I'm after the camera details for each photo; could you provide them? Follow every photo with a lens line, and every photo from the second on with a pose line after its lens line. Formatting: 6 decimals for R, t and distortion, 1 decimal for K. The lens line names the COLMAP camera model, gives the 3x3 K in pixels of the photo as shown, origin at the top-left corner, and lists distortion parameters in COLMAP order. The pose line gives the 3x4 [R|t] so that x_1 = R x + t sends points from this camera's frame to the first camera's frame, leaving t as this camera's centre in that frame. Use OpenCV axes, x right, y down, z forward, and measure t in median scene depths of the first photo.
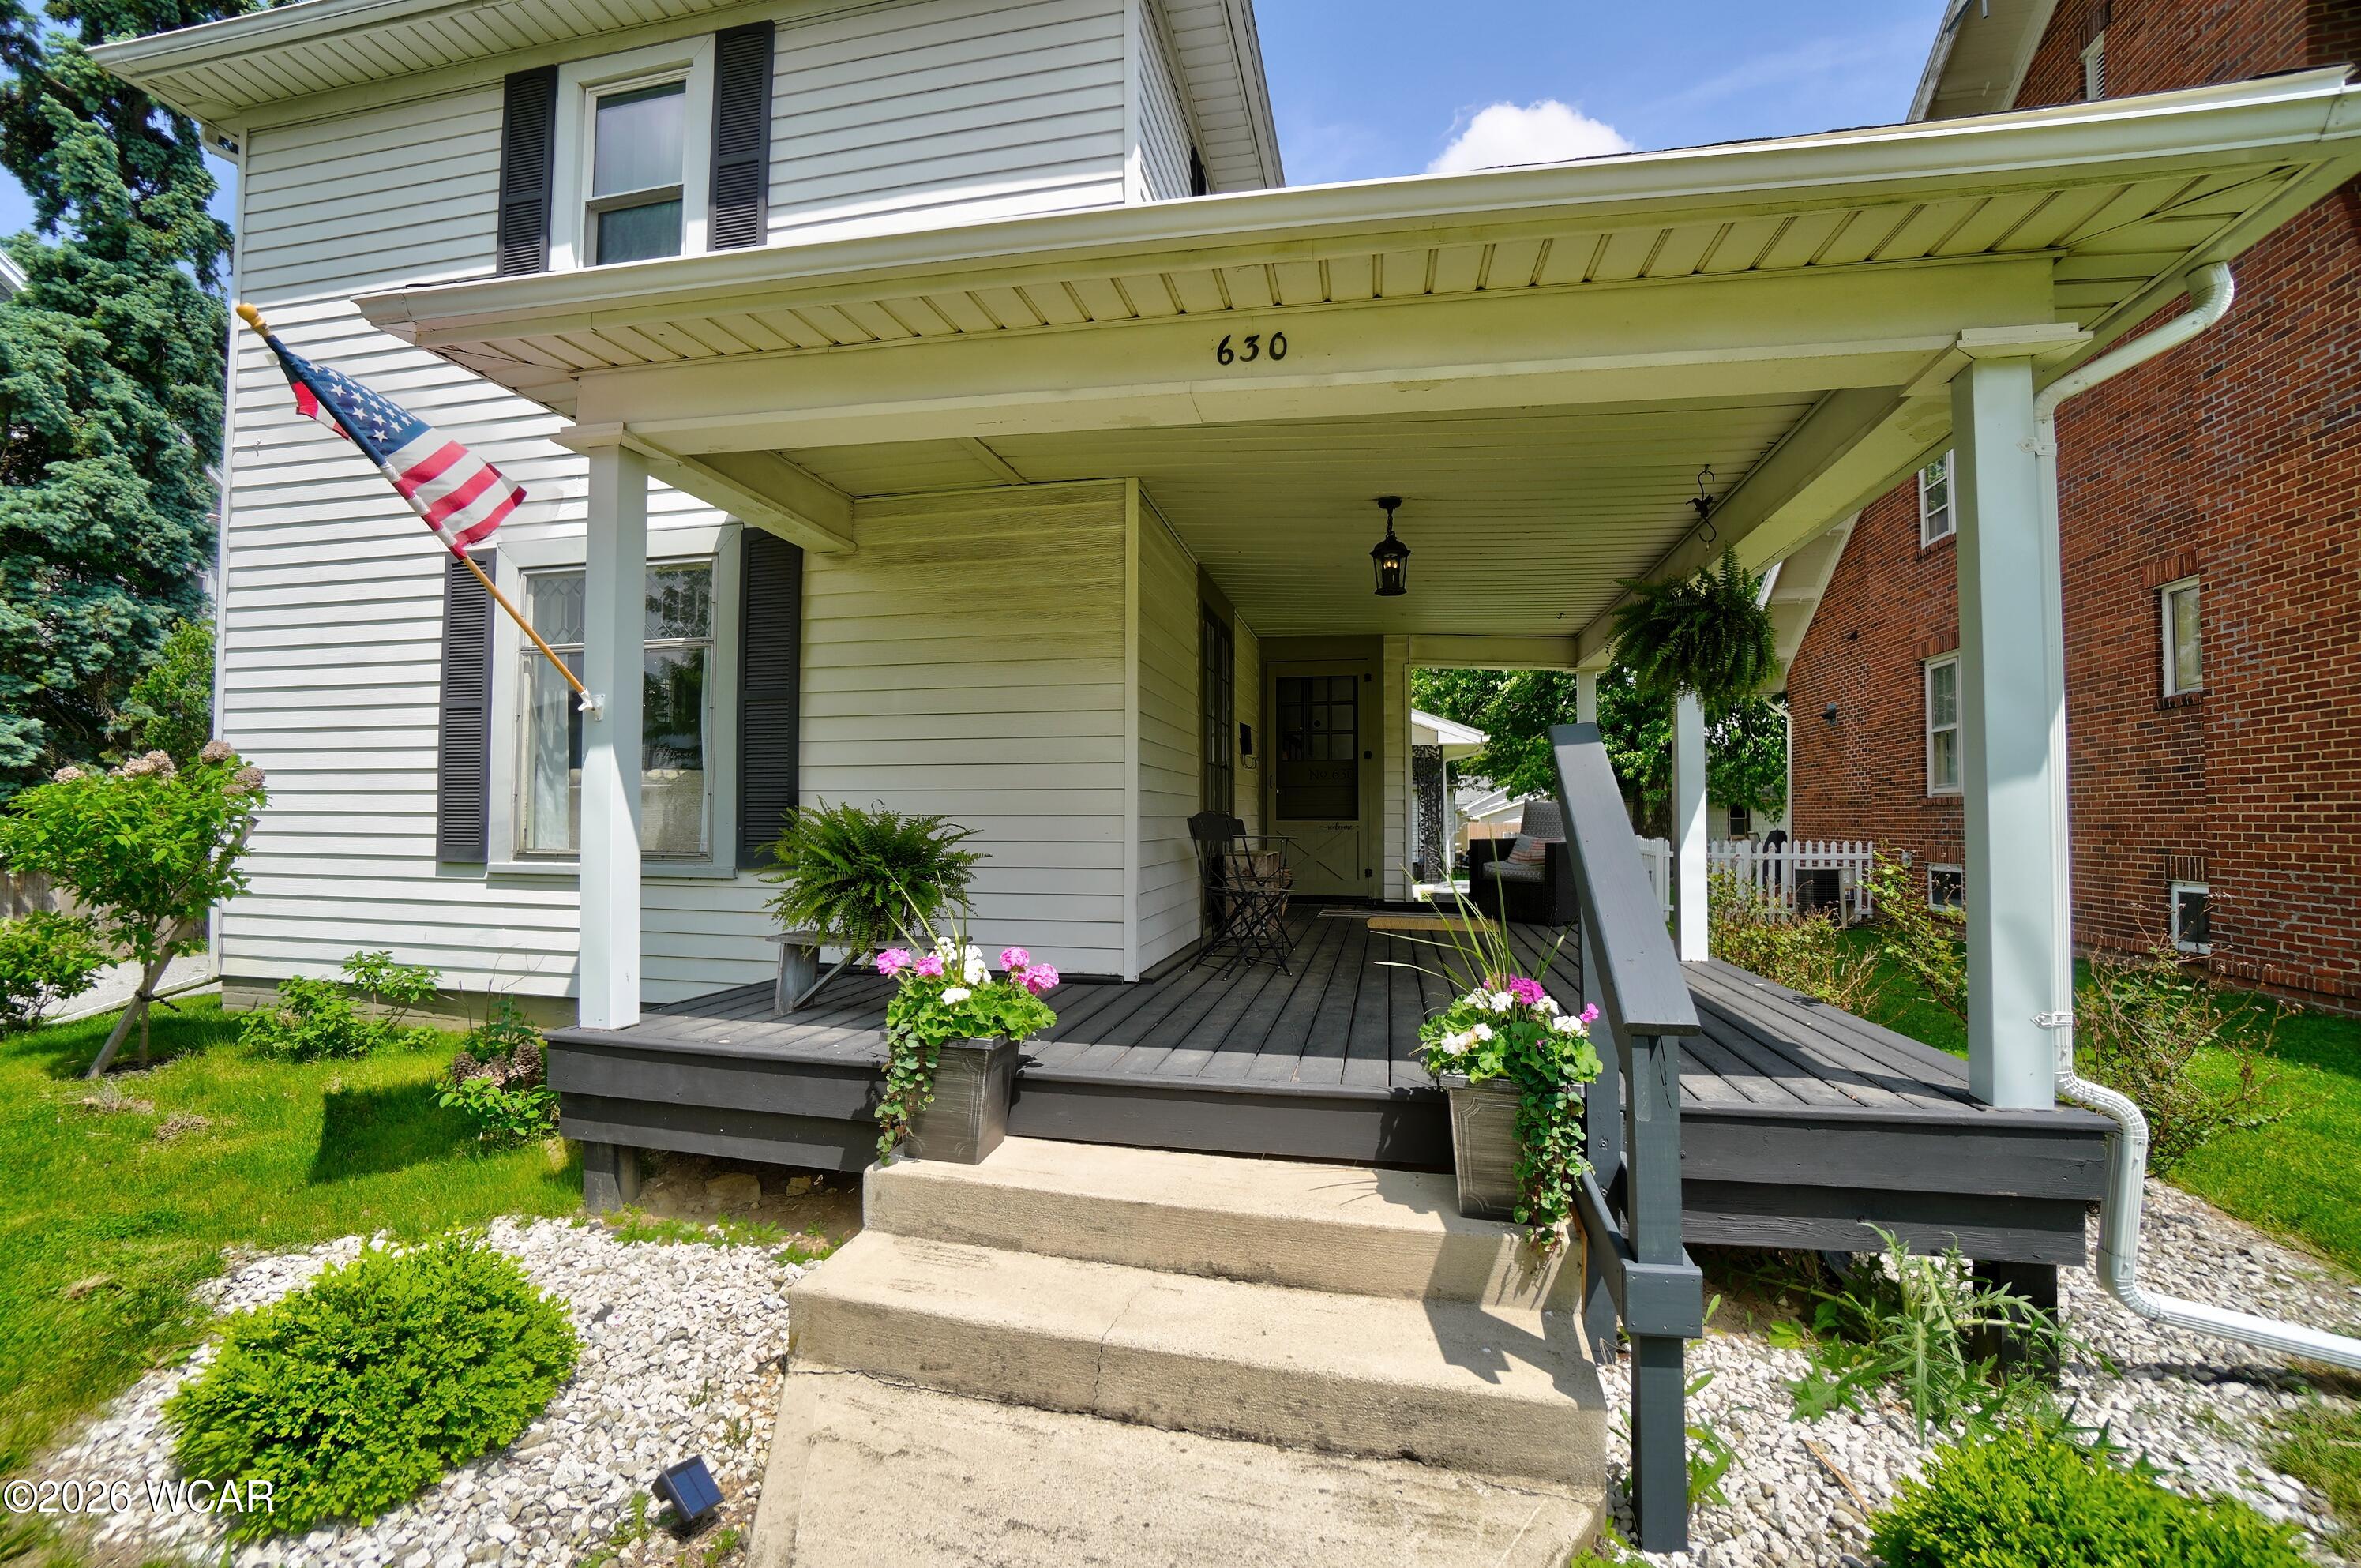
lens RADIAL K [[1049.3, 0, 1162.0], [0, 1049.3, 783.4], [0, 0, 1]] dist [-0.064334, 0.024371]
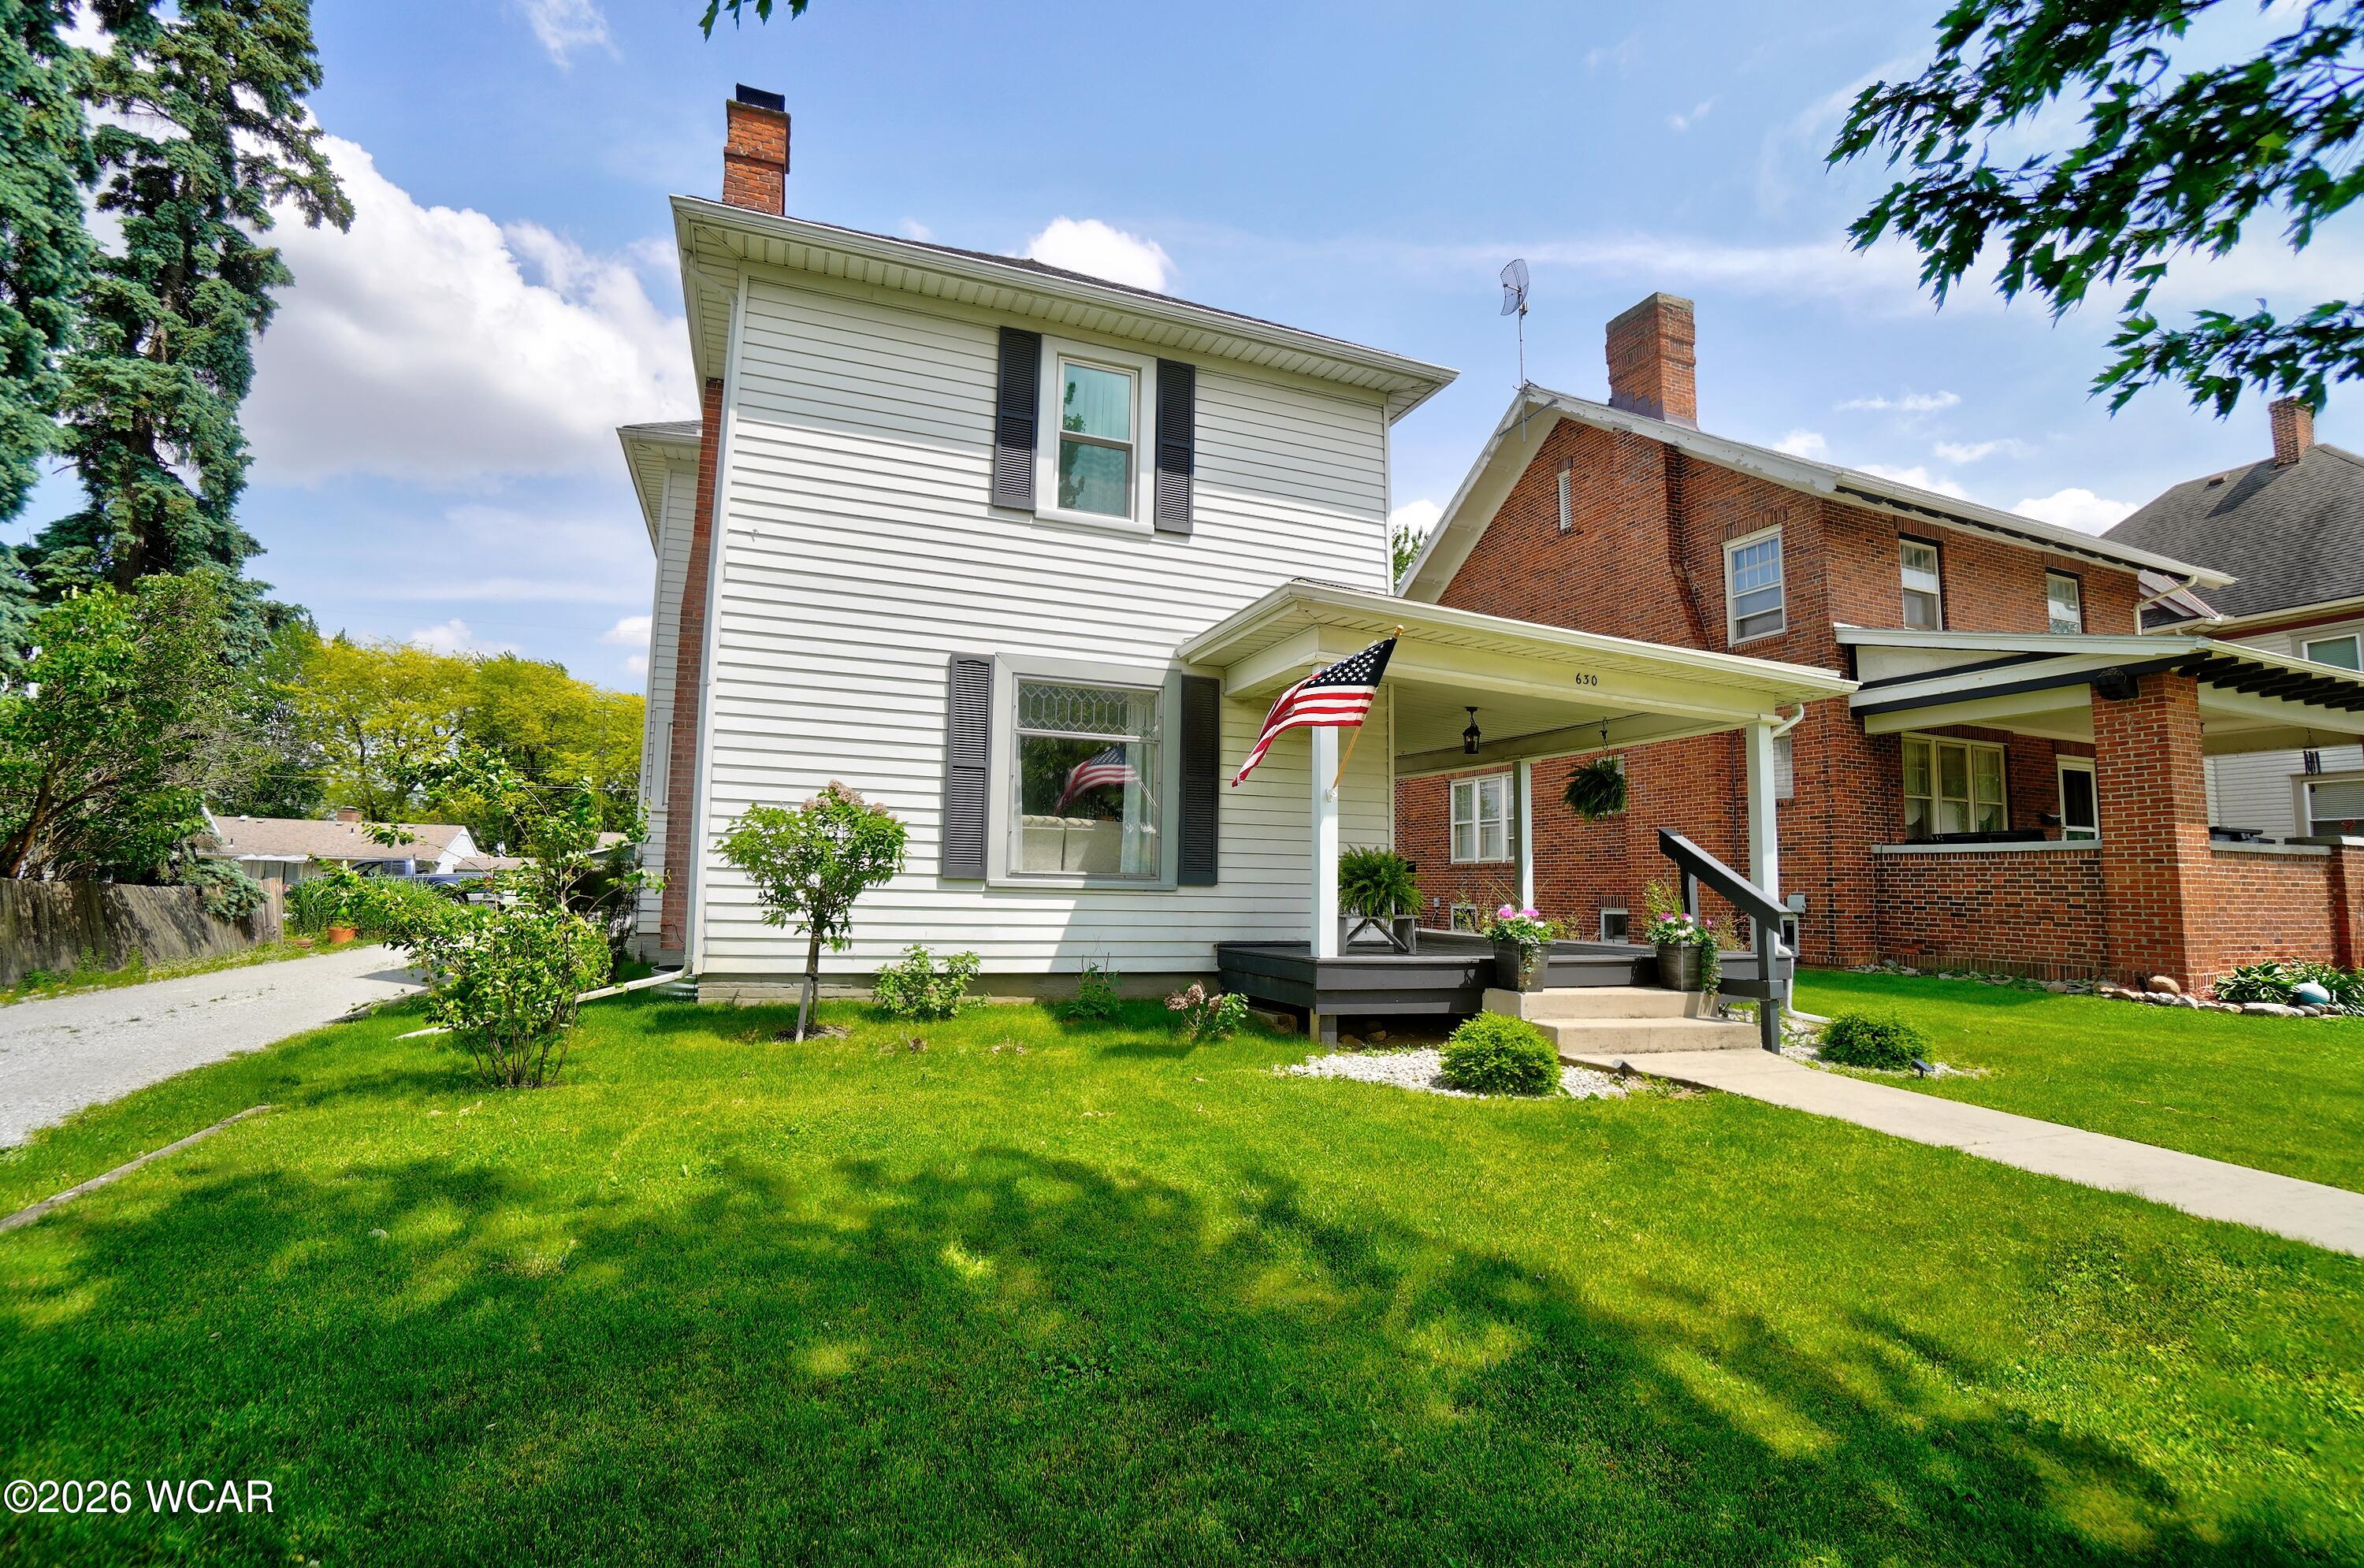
lens RADIAL K [[1046.3, 0, 1167.3], [0, 1046.3, 779.8], [0, 0, 1]] dist [-0.065404, 0.024347]
pose [[0.831586, 0.071199, 0.550813, -1.218304], [-0.038620, 0.996761, -0.070536, 0.032252], [-0.554051, 0.037384, 0.831643, -0.318767]]
